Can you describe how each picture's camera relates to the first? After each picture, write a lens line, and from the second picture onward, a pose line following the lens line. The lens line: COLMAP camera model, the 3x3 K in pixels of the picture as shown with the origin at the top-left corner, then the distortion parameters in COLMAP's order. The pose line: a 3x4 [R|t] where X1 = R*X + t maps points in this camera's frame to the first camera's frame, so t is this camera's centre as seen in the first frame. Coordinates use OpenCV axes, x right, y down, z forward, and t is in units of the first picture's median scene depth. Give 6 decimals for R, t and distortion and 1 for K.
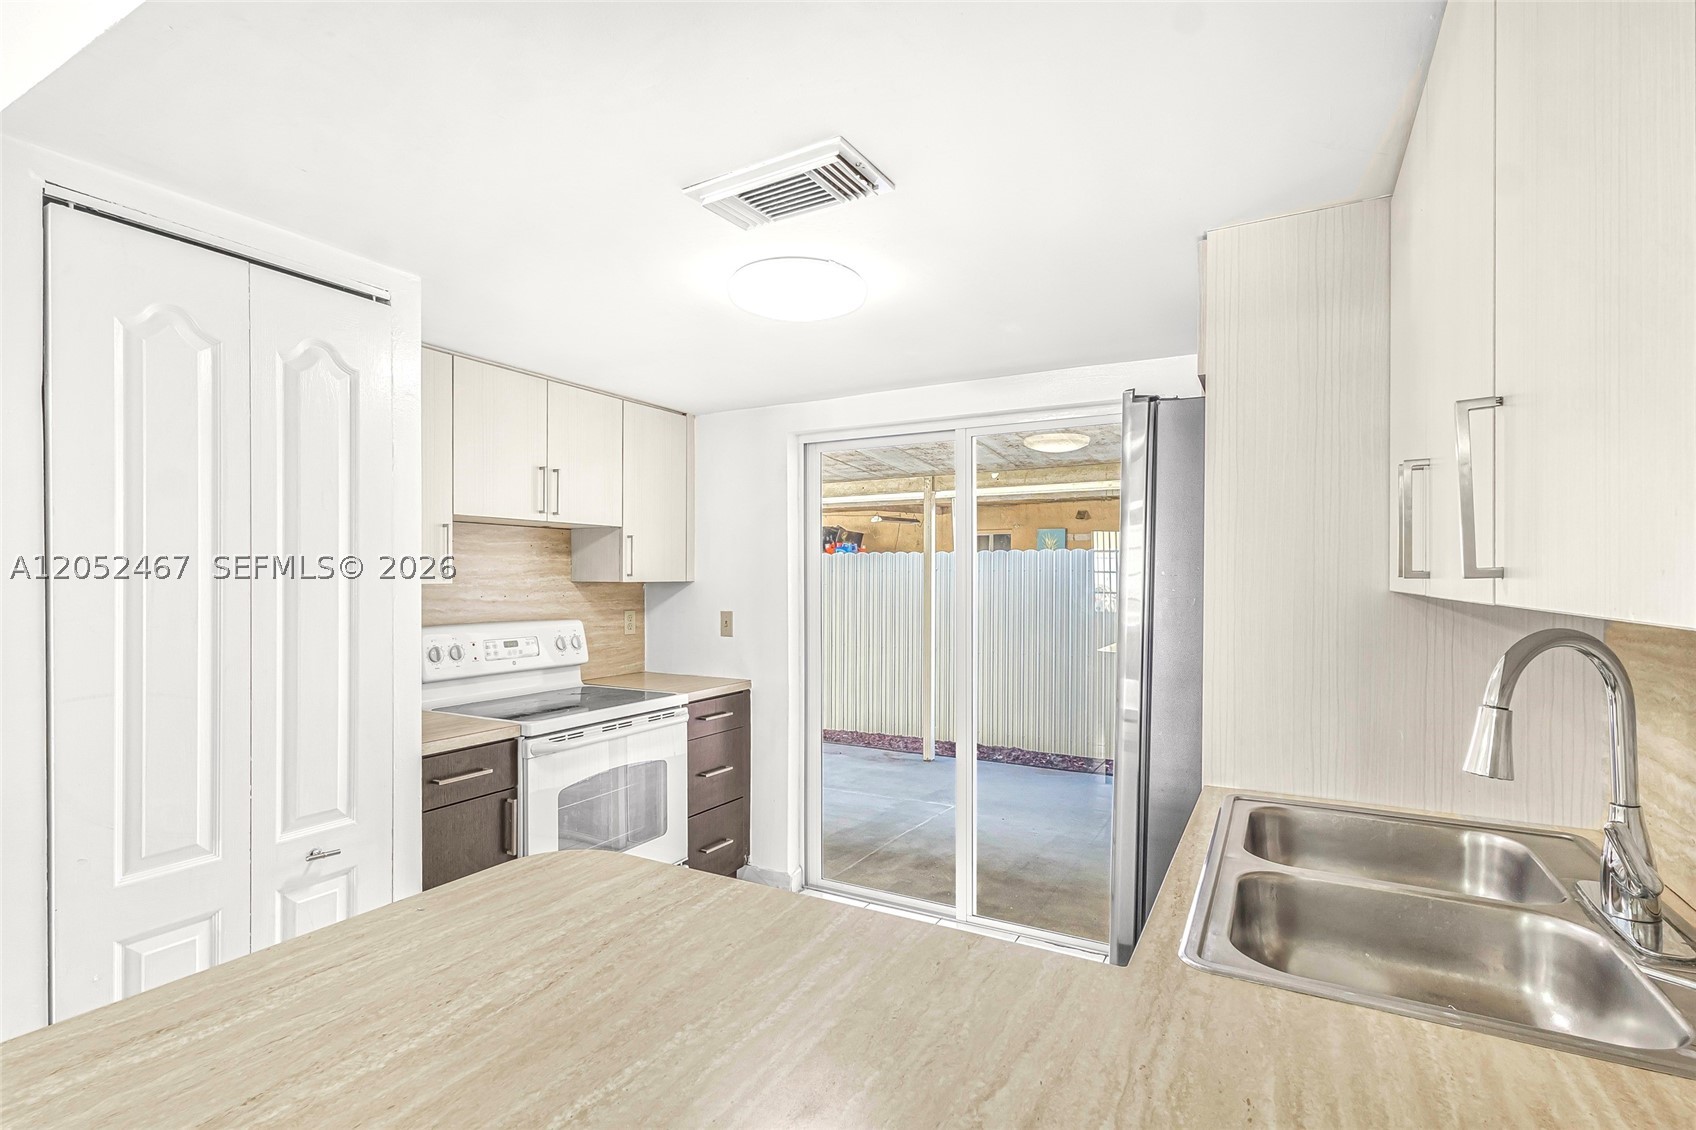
lens RADIAL K [[785.4, 0, 851.7], [0, 785.4, 576.9], [0, 0, 1]] dist [-0.000357, 0.000478]
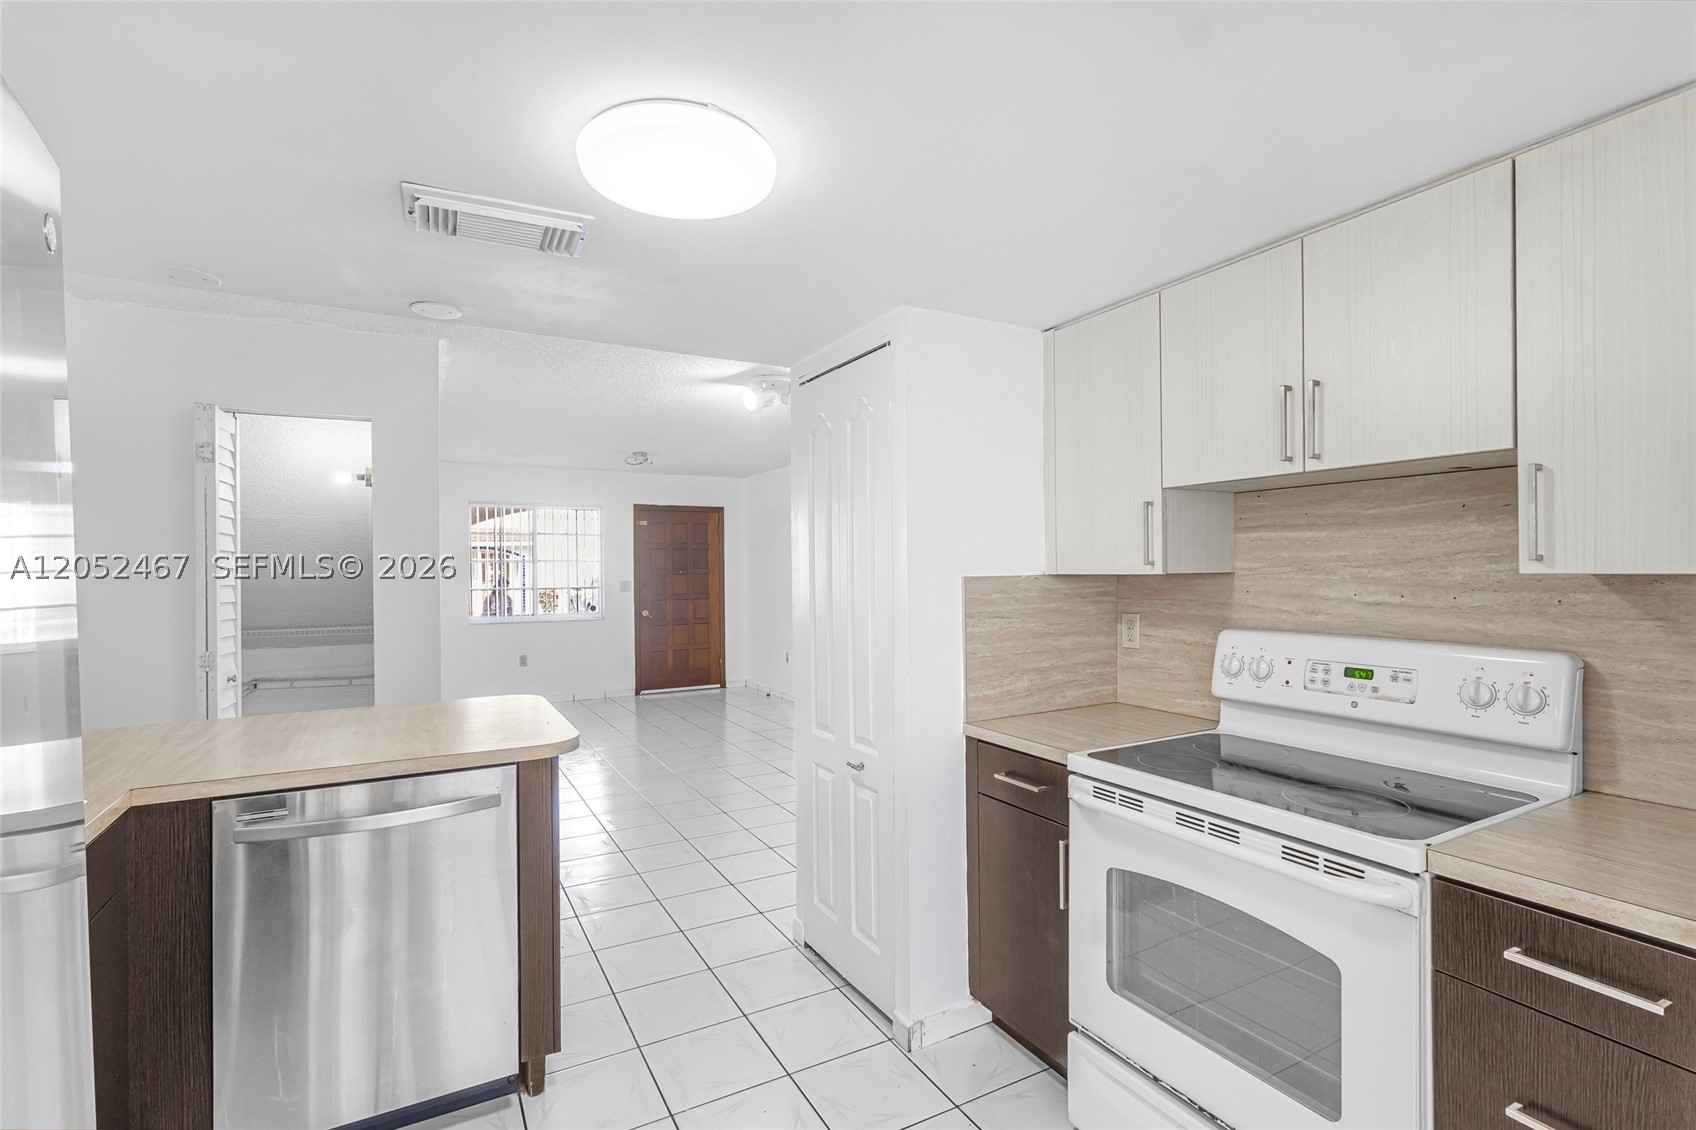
lens RADIAL K [[785.4, 0, 849.9], [0, 785.4, 567.1], [0, 0, 1]] dist [-0.000357, 0.000478]
pose [[-0.543302, -0.001223, -0.839537, 0.296319], [0.003246, 0.999988, -0.003557, 0.003628], [0.839531, -0.004657, -0.543291, 1.006088]]
